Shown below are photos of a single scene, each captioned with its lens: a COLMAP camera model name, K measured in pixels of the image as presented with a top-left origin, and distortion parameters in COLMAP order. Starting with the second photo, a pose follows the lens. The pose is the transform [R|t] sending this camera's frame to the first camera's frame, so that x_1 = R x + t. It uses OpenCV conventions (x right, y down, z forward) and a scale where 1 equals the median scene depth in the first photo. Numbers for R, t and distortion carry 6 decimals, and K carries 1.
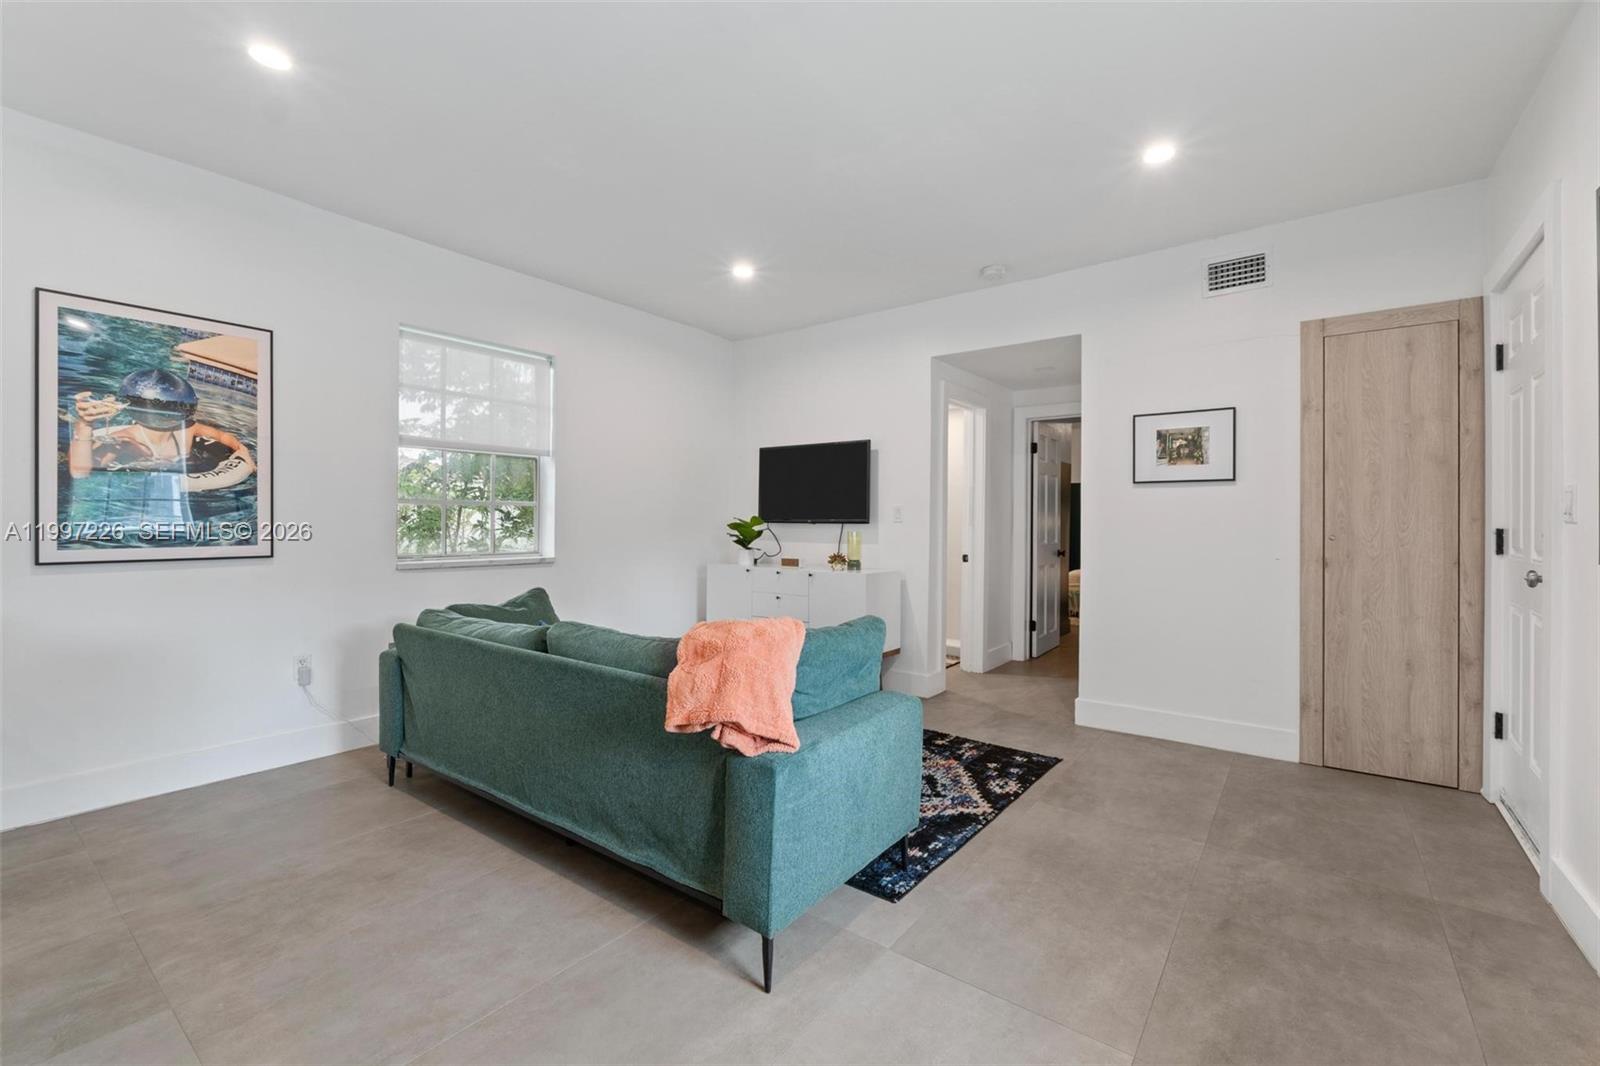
lens RADIAL K [[683.8, 0, 808.6], [0, 683.8, 510.2], [0, 0, 1]] dist [-0.006598, 0.001774]
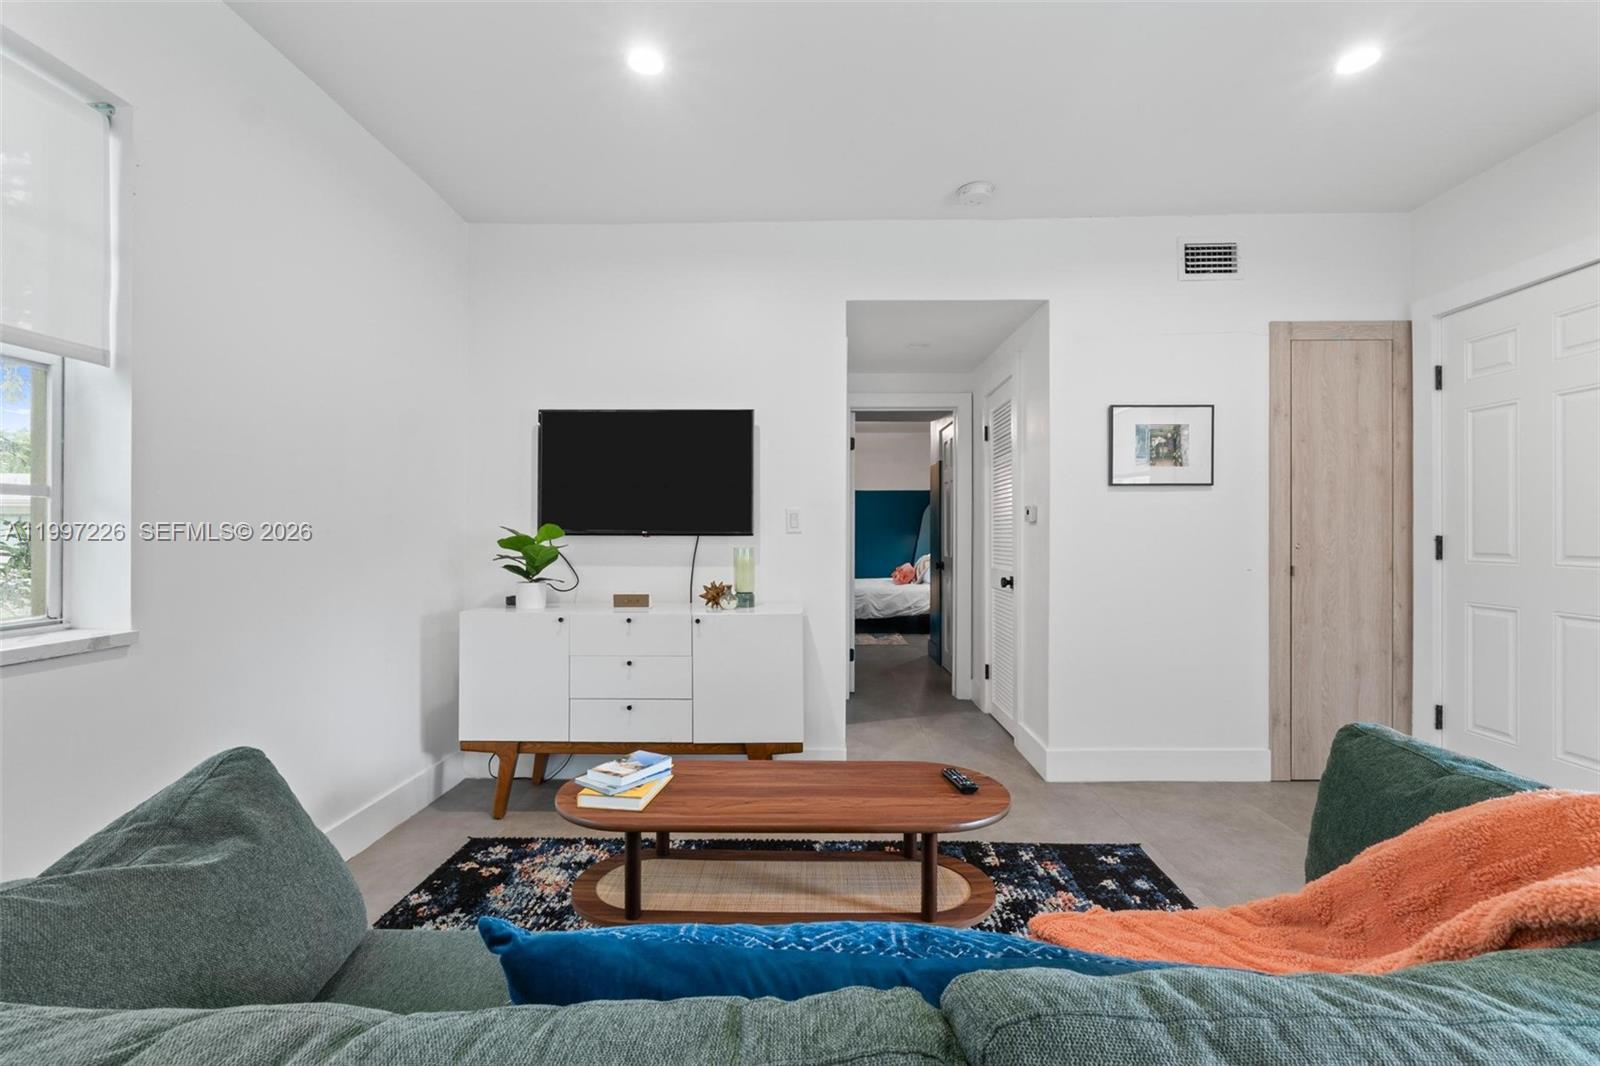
lens RADIAL K [[683.8, 0, 805.3], [0, 683.8, 530.4], [0, 0, 1]] dist [-0.006598, 0.001774]
pose [[0.810761, -0.003204, 0.585368, -0.376868], [-0.003902, 0.999933, 0.010877, 0.009671], [-0.585364, -0.011103, 0.810695, 0.615511]]
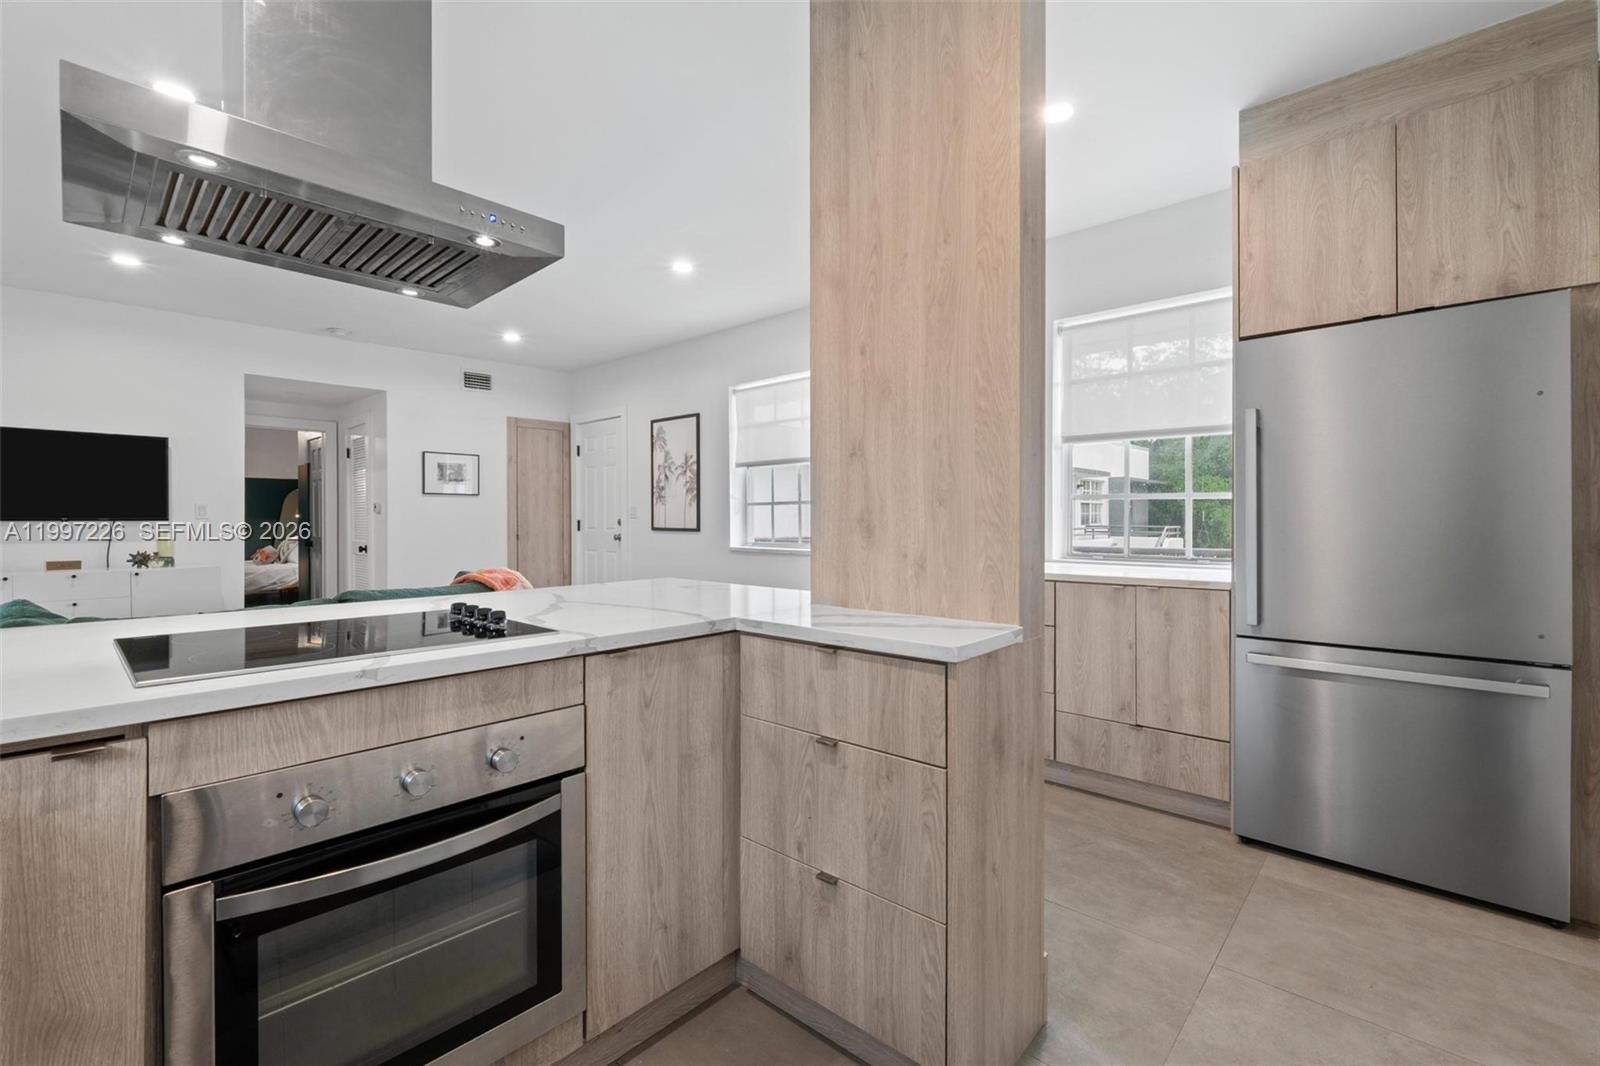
lens RADIAL K [[683.8, 0, 800.7], [0, 683.8, 527.4], [0, 0, 1]] dist [-0.006598, 0.001774]
pose [[0.112185, -0.020027, 0.993486, -1.168224], [-0.016292, 0.999625, 0.021990, -0.012217], [-0.993554, -0.018653, 0.111817, -0.066488]]
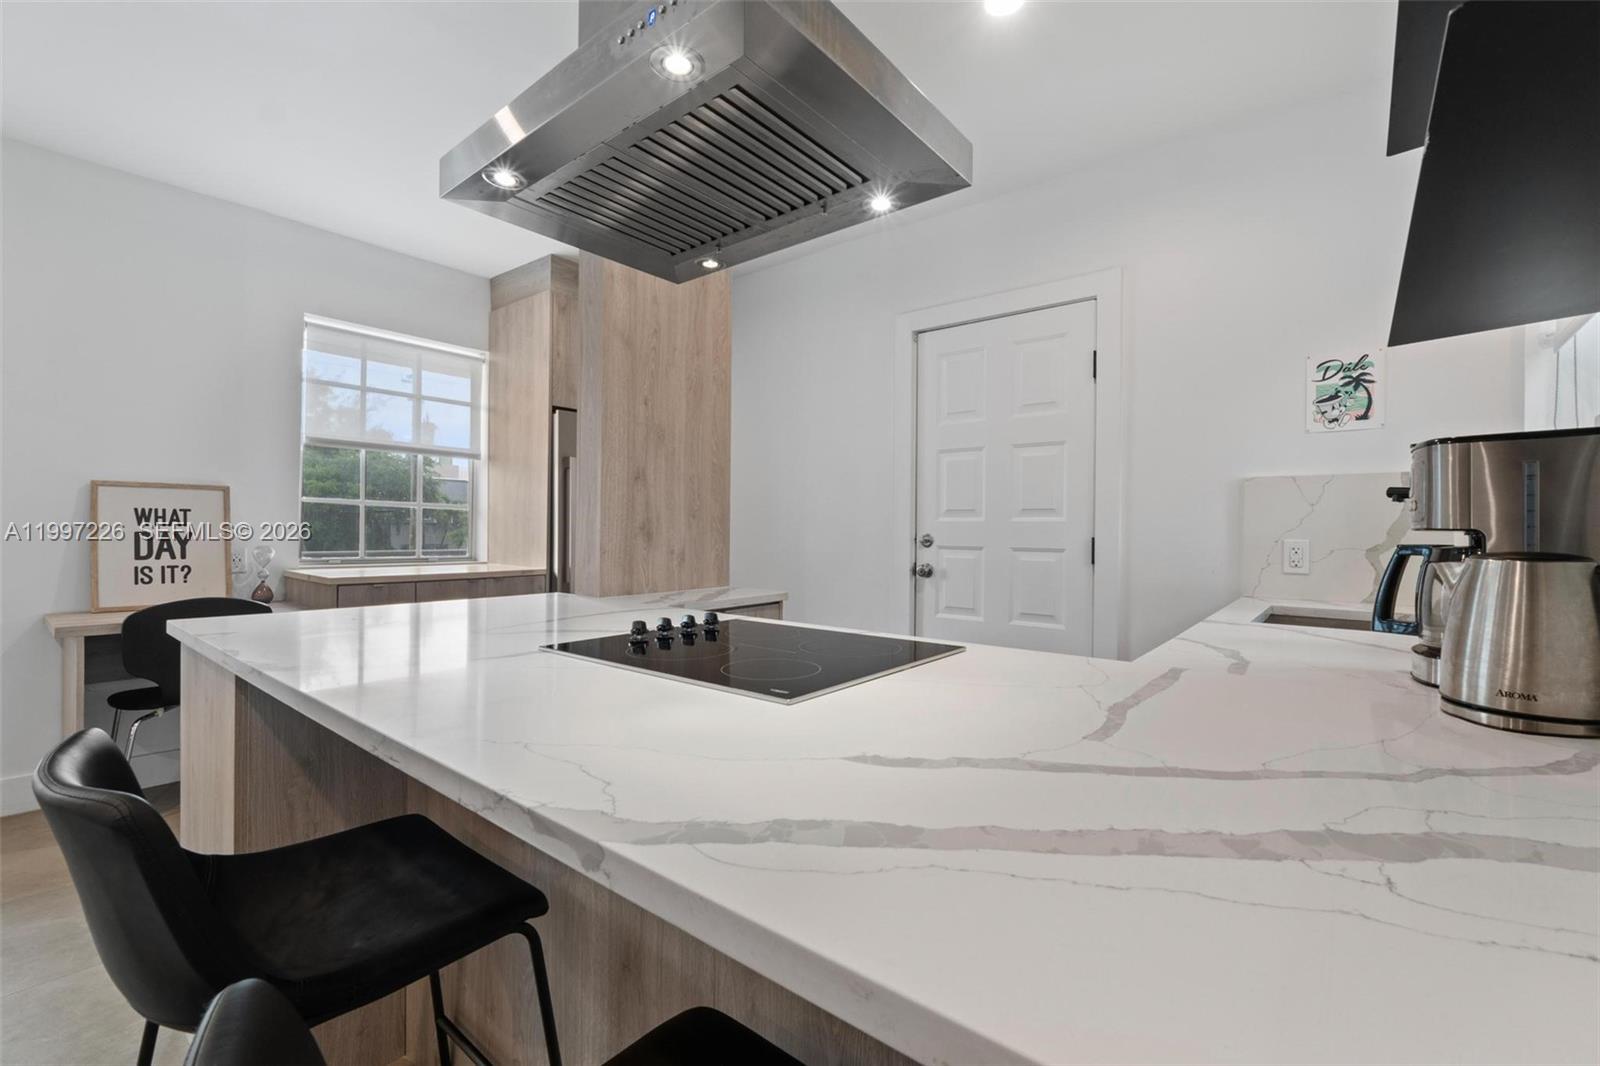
lens RADIAL K [[683.8, 0, 805.7], [0, 683.8, 528.7], [0, 0, 1]] dist [-0.006598, 0.001774]
pose [[-0.998678, -0.020347, 0.047209, -0.839877], [-0.021258, 0.999596, -0.018878, 0.003827], [-0.046806, -0.019856, -0.998707, 0.644738]]
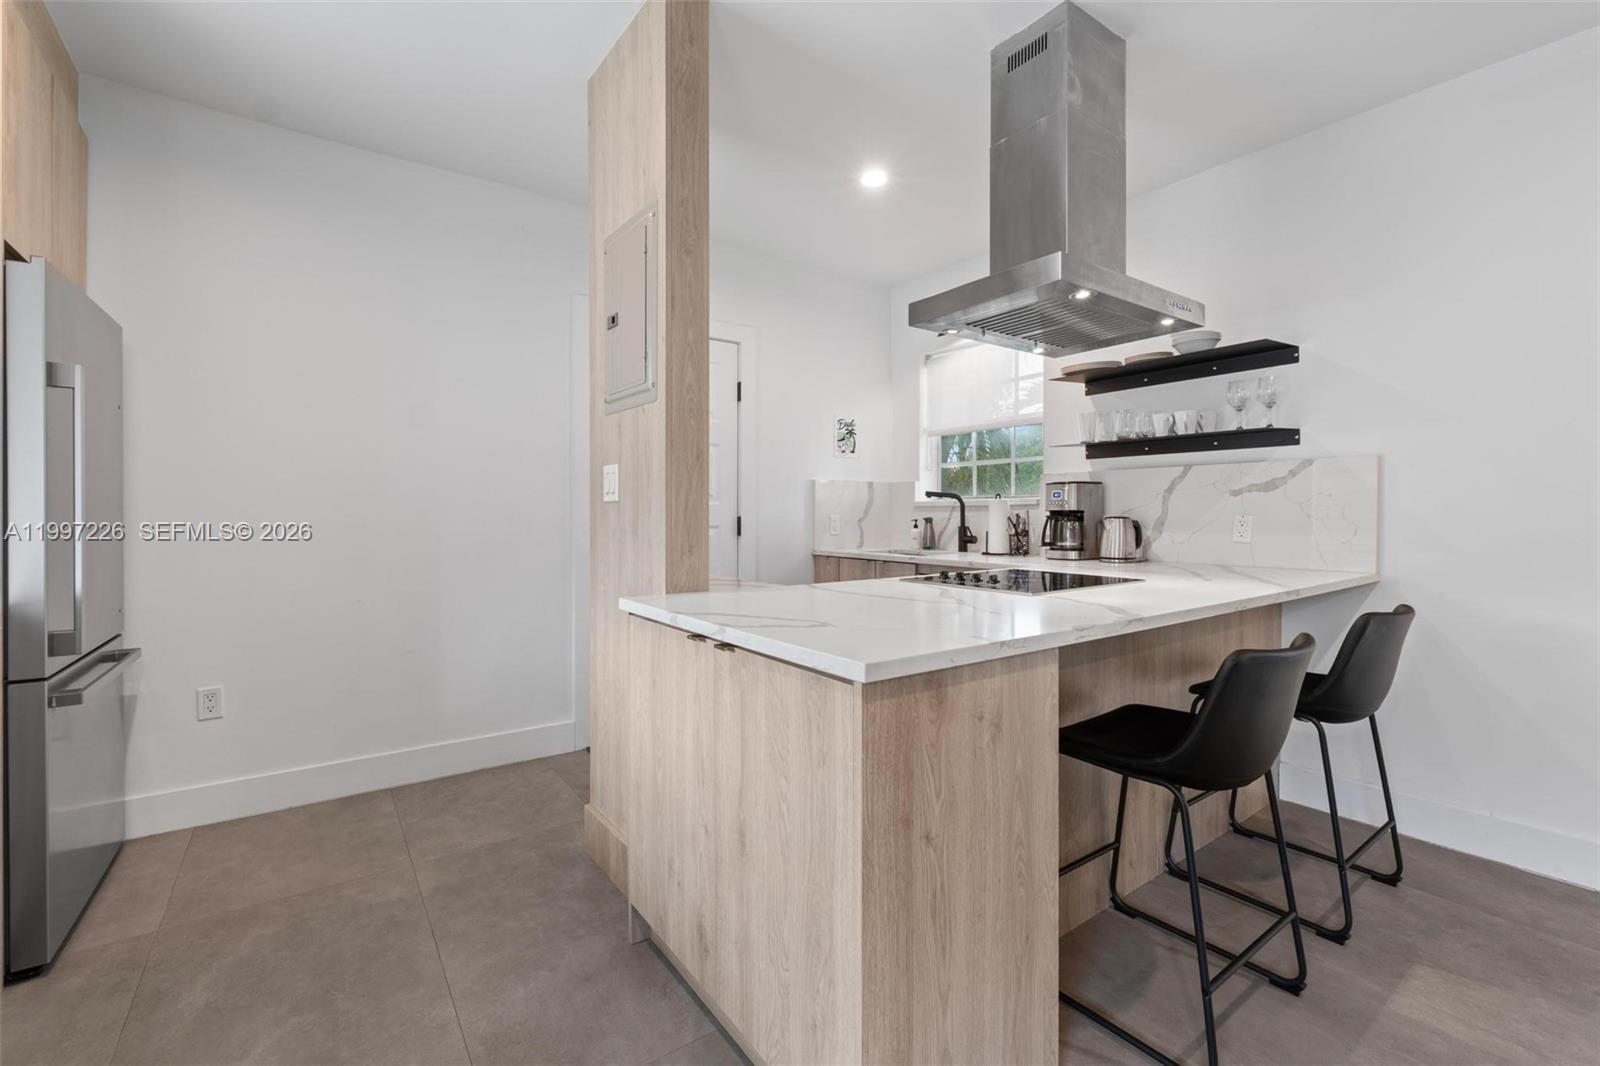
lens RADIAL K [[683.8, 0, 816.4], [0, 683.8, 518.9], [0, 0, 1]] dist [-0.006598, 0.001774]
pose [[-0.294042, -0.001783, -0.955791, -0.065782], [0.014988, 0.999867, -0.006476, 0.005099], [0.955675, -0.016230, -0.293976, 0.254348]]
